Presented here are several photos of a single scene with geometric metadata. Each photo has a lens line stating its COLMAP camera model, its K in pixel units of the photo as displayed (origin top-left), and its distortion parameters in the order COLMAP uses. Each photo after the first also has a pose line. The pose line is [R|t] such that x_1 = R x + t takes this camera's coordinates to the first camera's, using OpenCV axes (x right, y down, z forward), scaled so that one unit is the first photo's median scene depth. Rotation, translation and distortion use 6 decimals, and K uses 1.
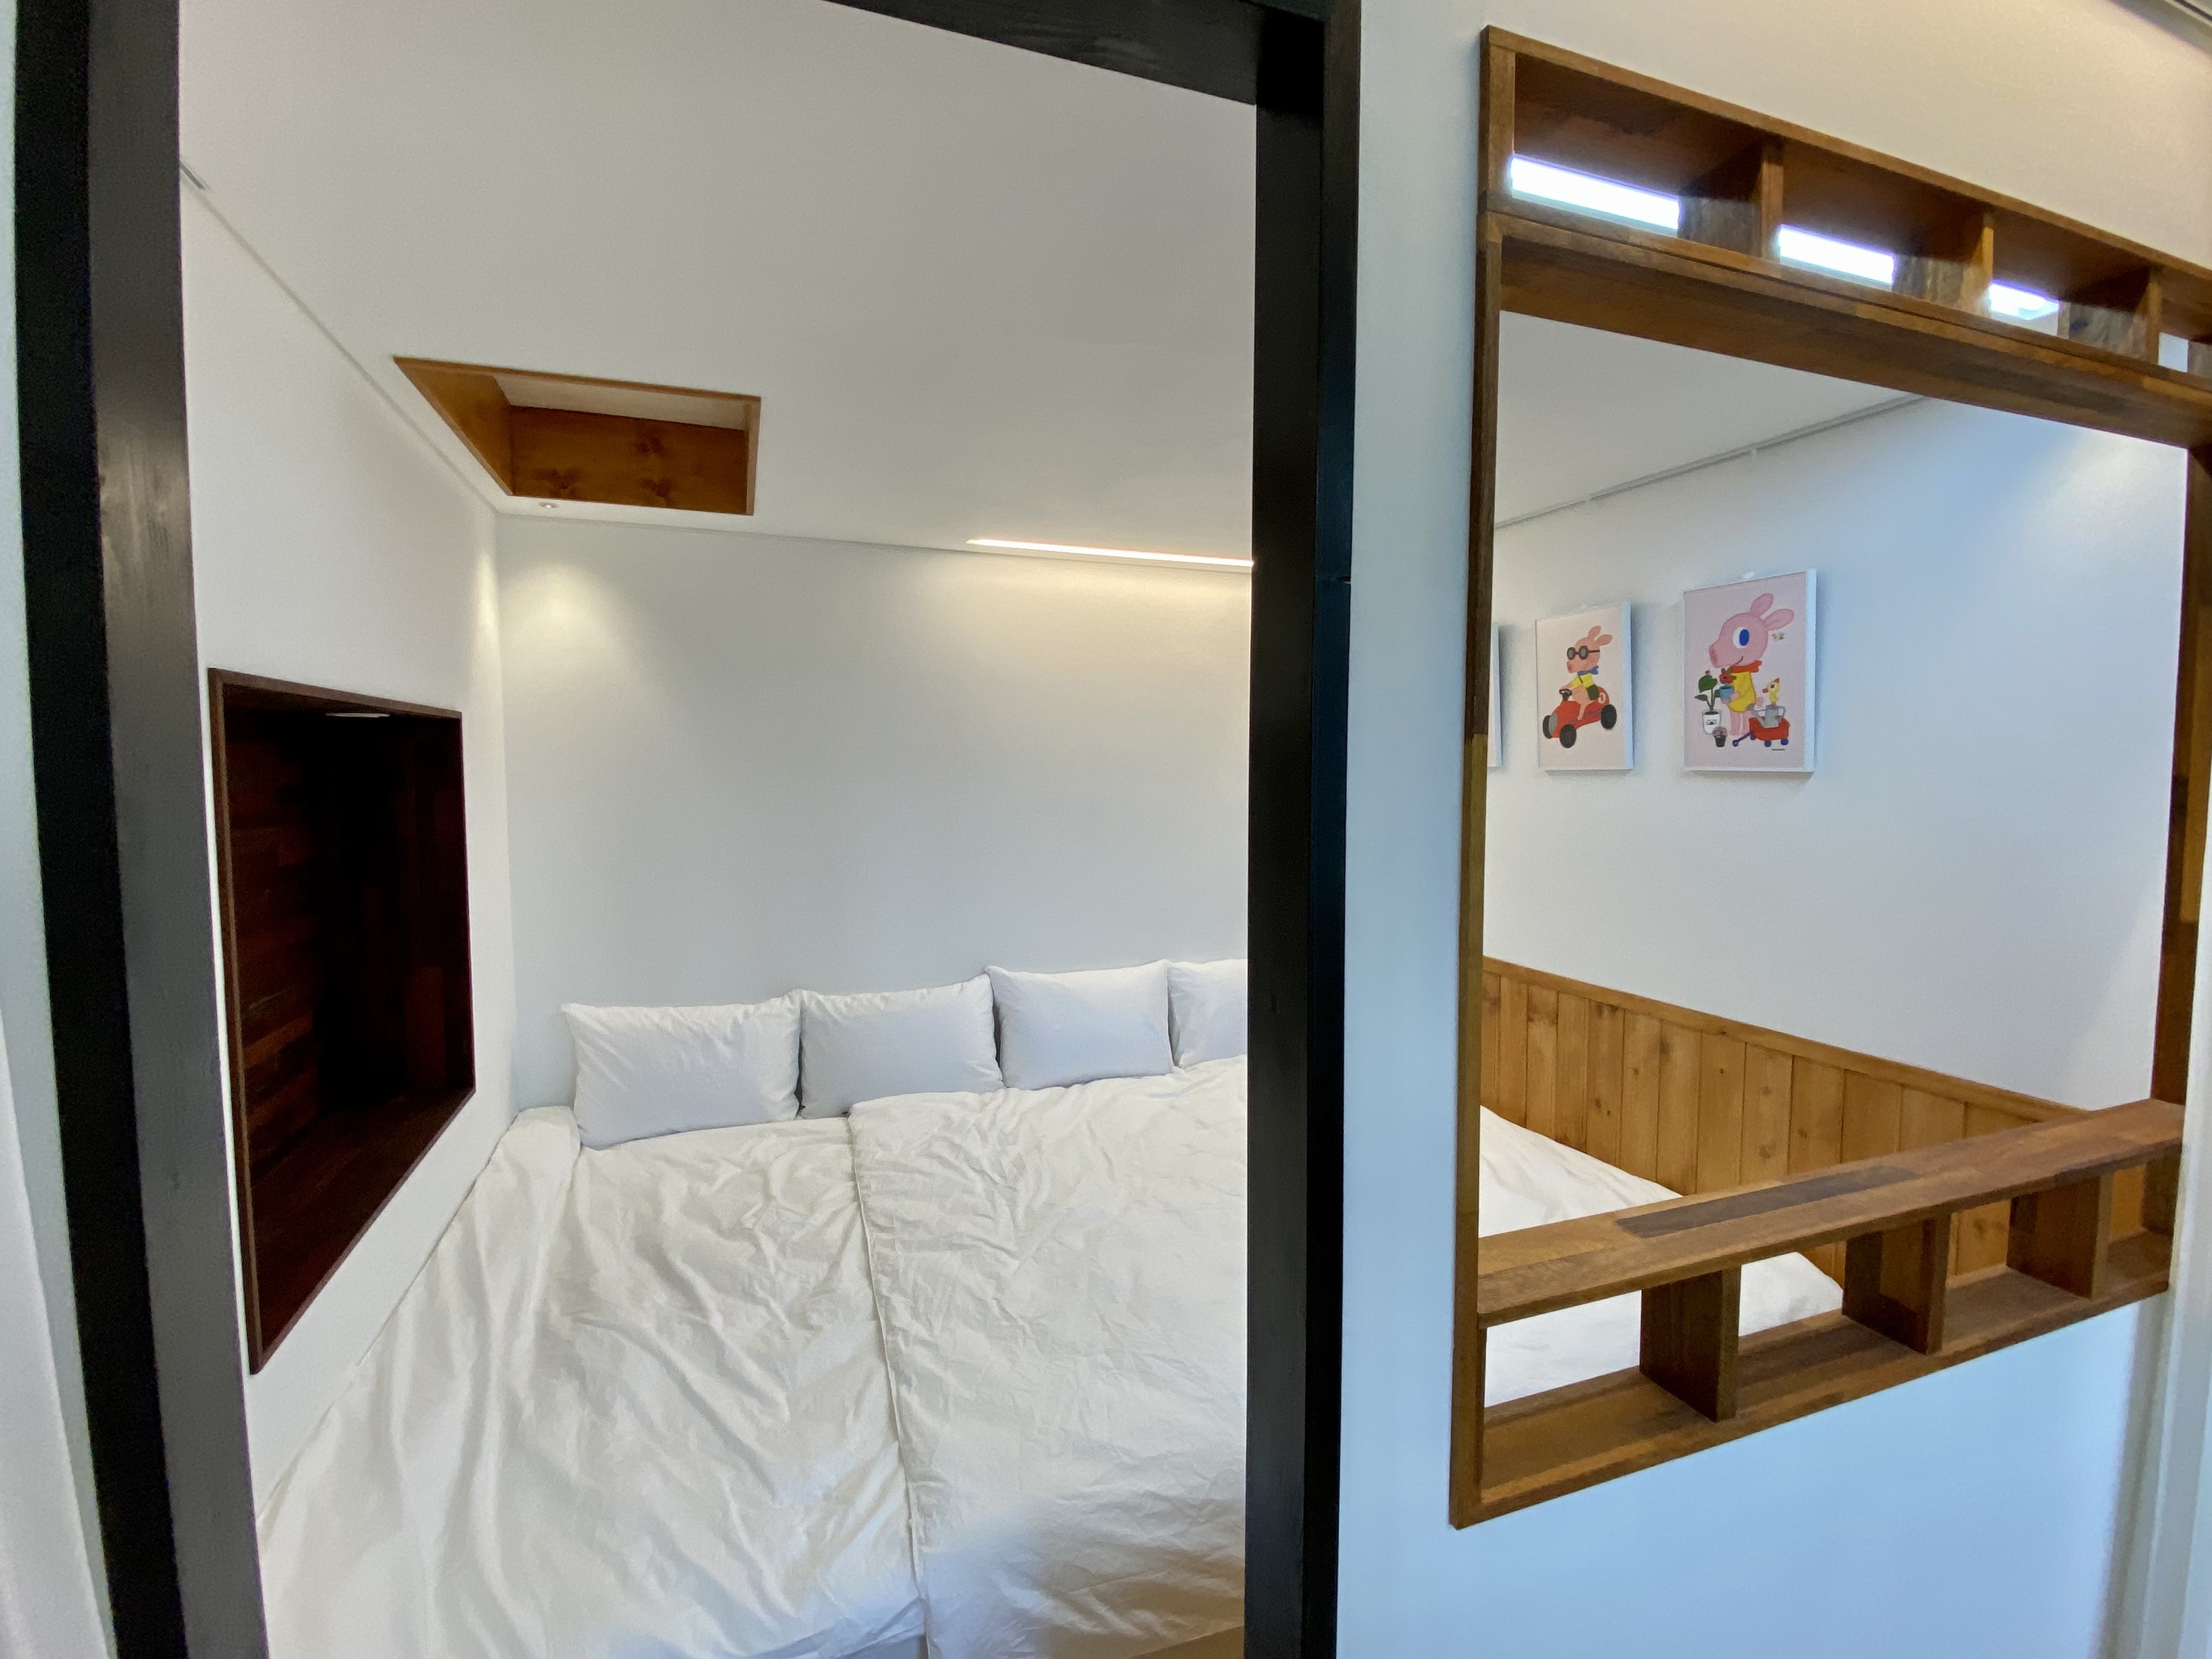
lens RADIAL K [[963.9, 0, 1101.9], [0, 963.9, 830.4], [0, 0, 1]] dist [-0.015249, -0.002440]
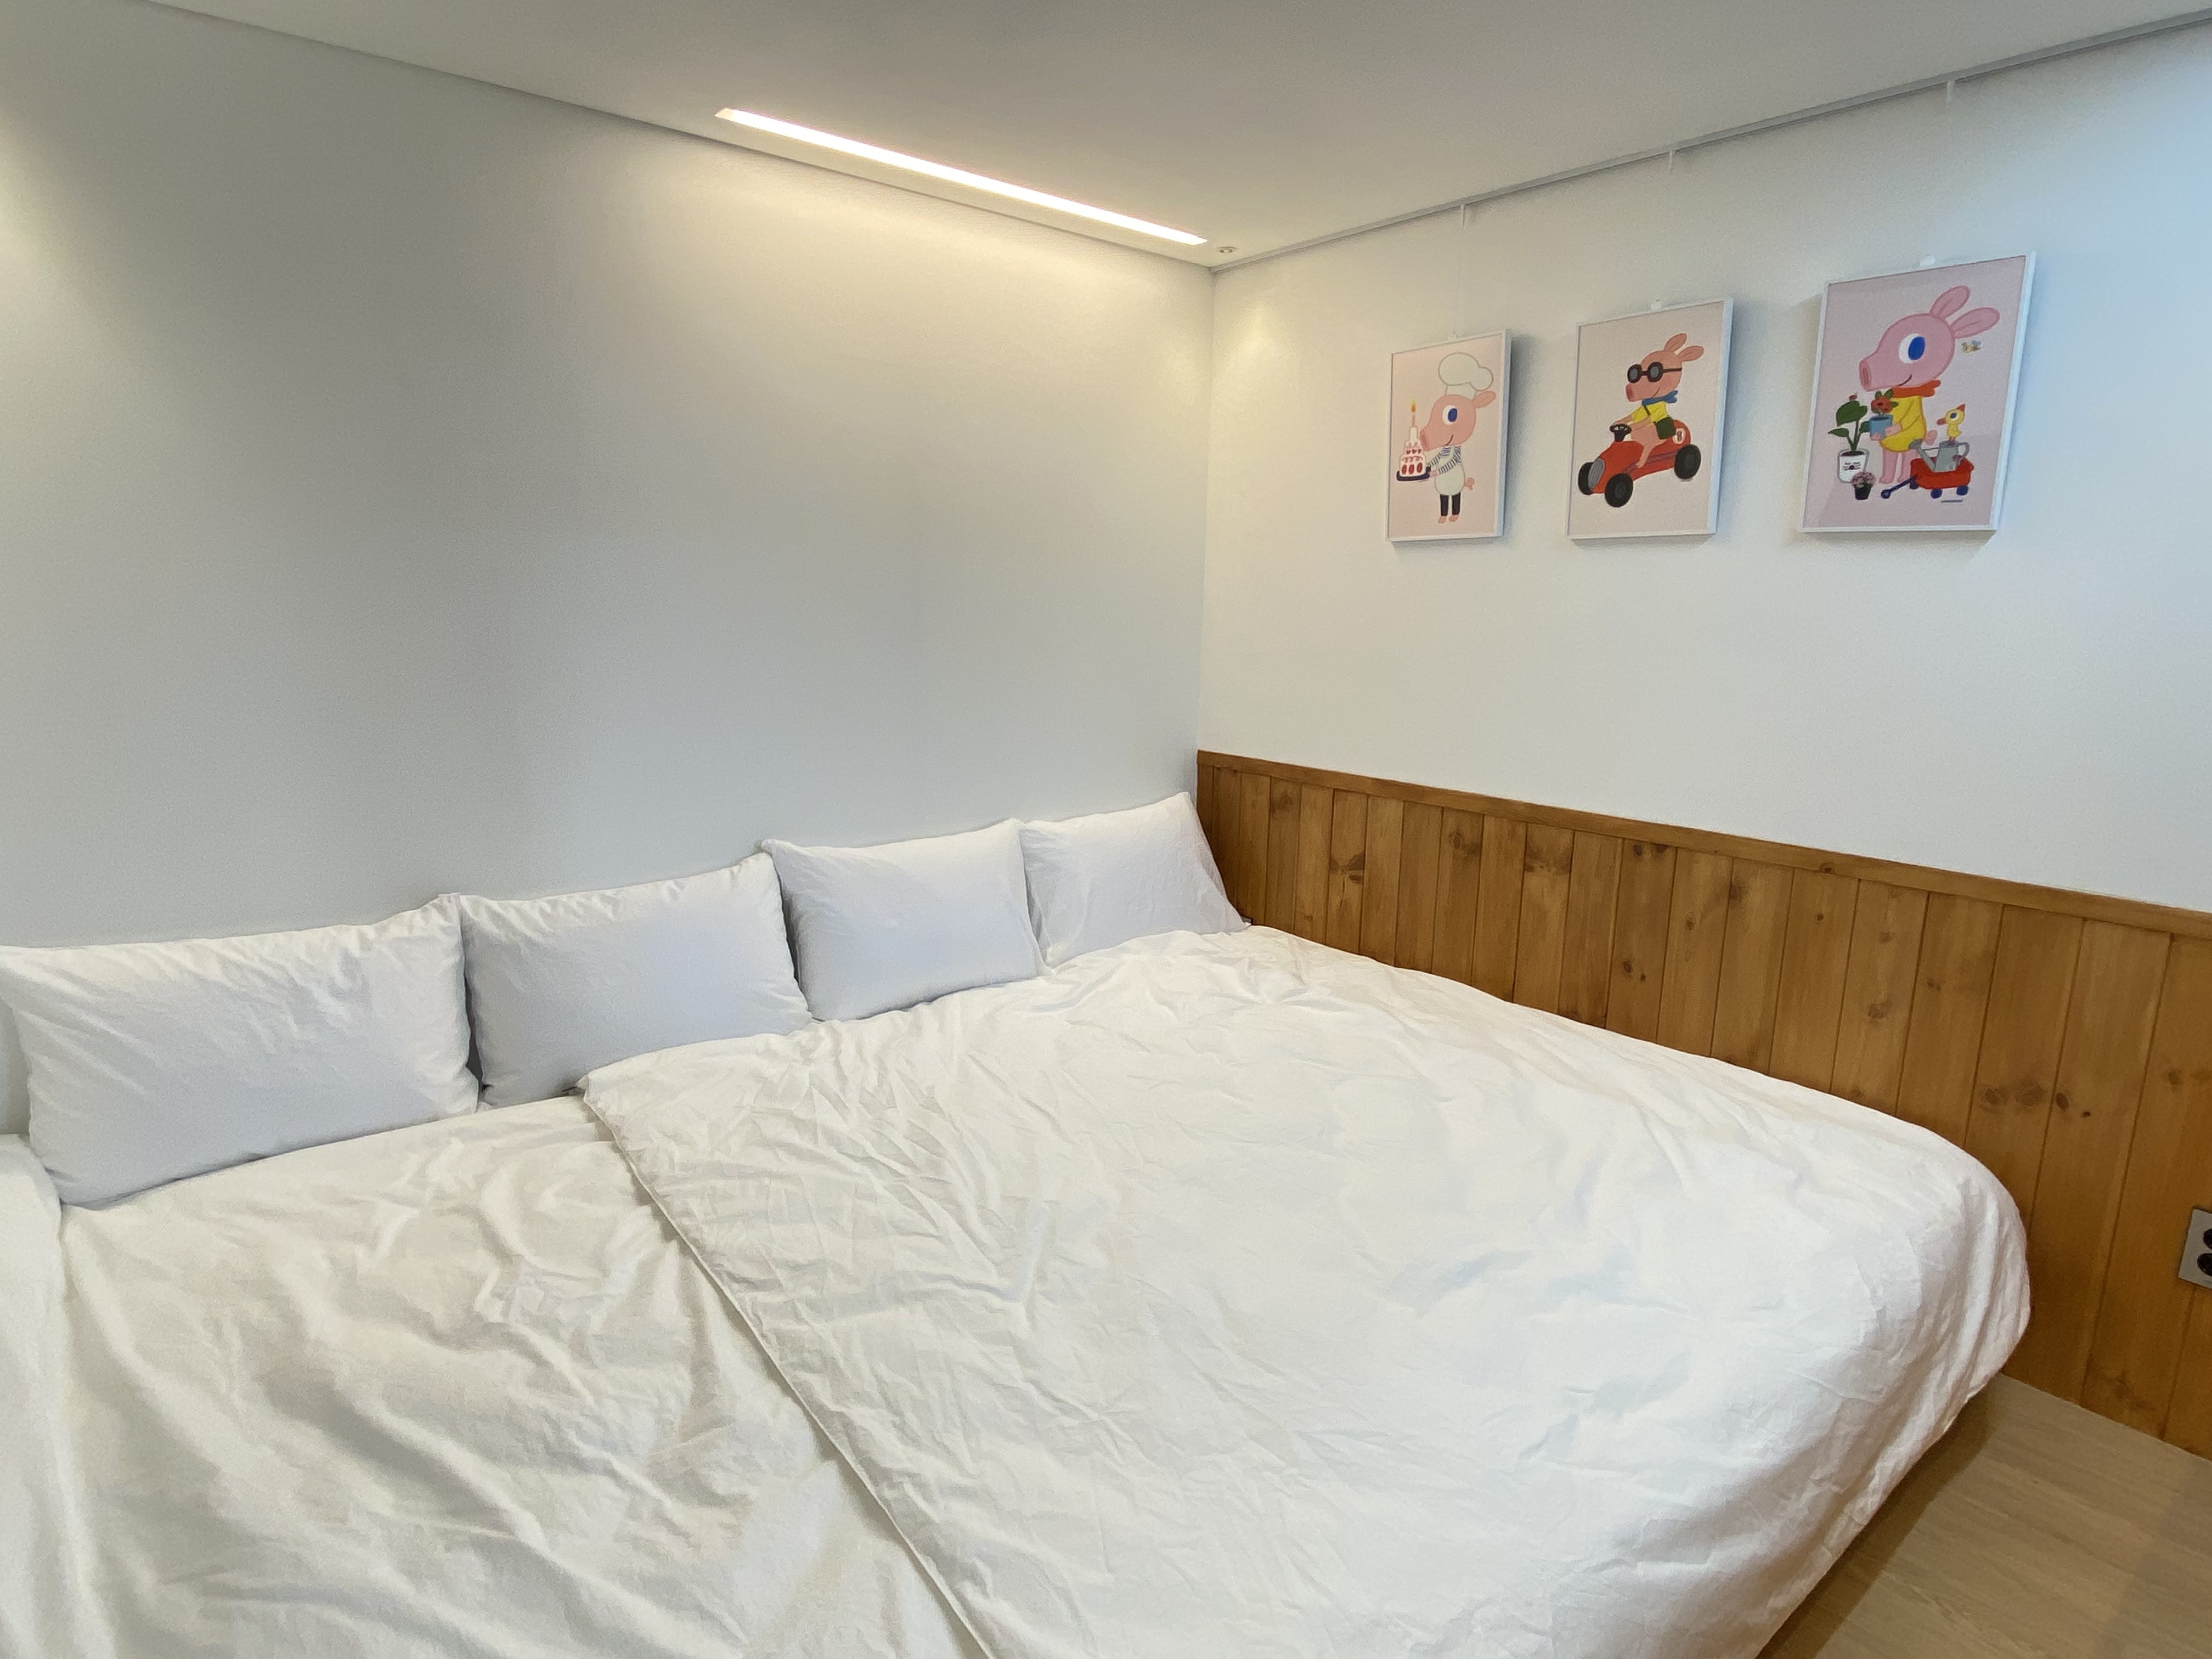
lens RADIAL K [[1179.3, 0, 1111.6], [0, 1179.3, 833.0], [0, 0, 1]] dist [-0.016285, -0.002480]
pose [[0.946893, -0.051662, 0.317372, -0.204385], [0.005962, 0.989660, 0.143310, 0.034545], [-0.321494, -0.133807, 0.937410, 0.254346]]
